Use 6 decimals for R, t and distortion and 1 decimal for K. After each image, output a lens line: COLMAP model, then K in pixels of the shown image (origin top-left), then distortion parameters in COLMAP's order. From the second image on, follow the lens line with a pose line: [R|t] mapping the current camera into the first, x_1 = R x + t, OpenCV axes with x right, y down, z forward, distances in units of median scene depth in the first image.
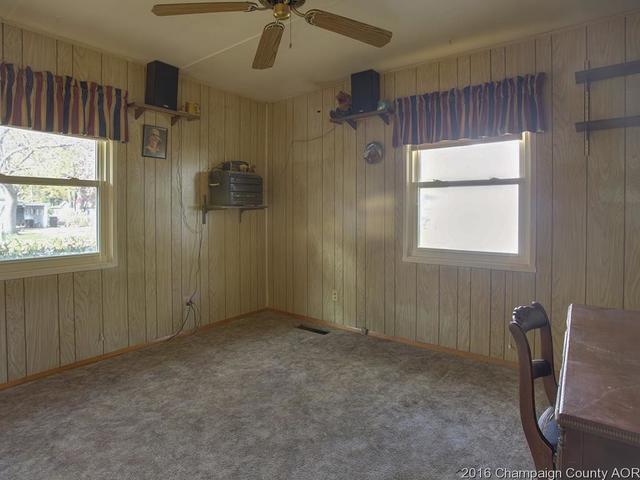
lens RADIAL K [[366.0, 0, 315.7], [0, 366.0, 236.4], [0, 0, 1]] dist [-0.068397, 0.021700]
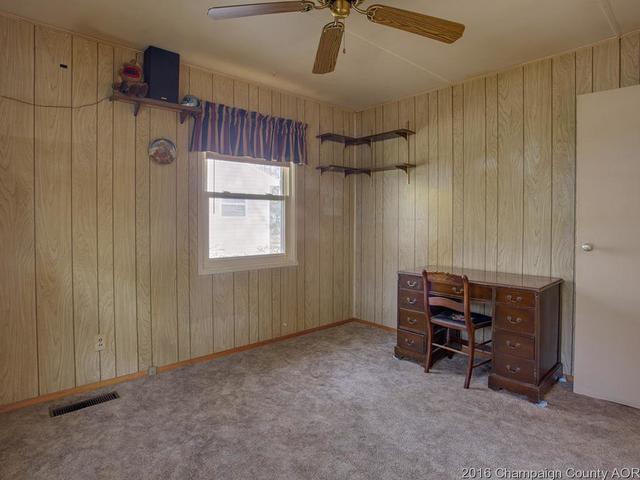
lens RADIAL K [[366.0, 0, 316.8], [0, 366.0, 242.4], [0, 0, 1]] dist [-0.068397, 0.021700]
pose [[0.176922, -0.062401, 0.982245, -0.643201], [0.061319, 0.996748, 0.052278, -0.047265], [-0.982313, 0.050981, 0.180173, 0.553179]]
